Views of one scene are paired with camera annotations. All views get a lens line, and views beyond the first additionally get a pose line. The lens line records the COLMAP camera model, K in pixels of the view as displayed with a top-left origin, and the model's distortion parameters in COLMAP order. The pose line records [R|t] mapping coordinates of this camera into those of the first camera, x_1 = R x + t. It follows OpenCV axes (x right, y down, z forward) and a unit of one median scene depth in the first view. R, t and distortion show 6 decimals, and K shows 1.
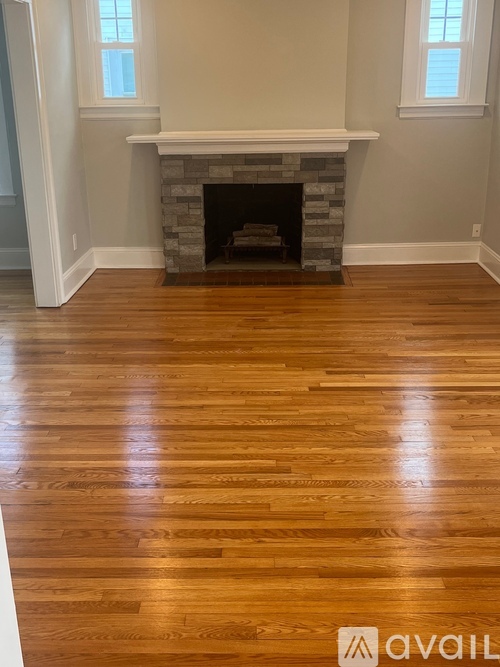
lens RADIAL K [[746.2, 0, 250.0], [0, 746.2, 333.5], [0, 0, 1]] dist [0.061606, -0.248330]
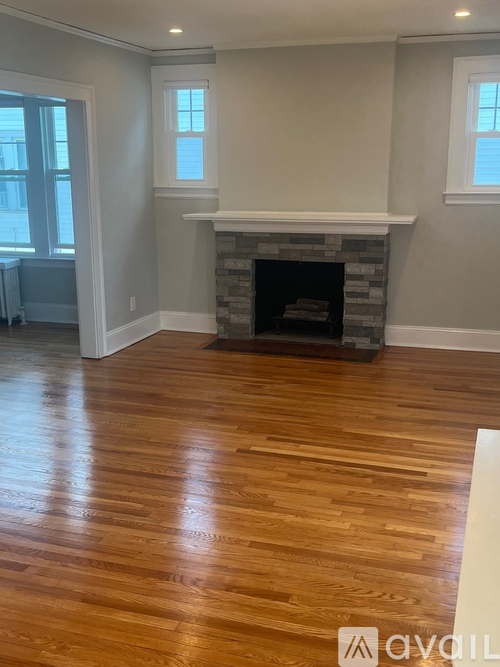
lens RADIAL K [[746.2, 0, 250.0], [0, 746.2, 333.5], [0, 0, 1]] dist [0.061606, -0.248330]
pose [[0.954550, 0.077644, -0.287760, 0.255958], [-0.106278, 0.990676, -0.085236, -0.001096], [0.278459, 0.111945, 0.953902, -0.017241]]
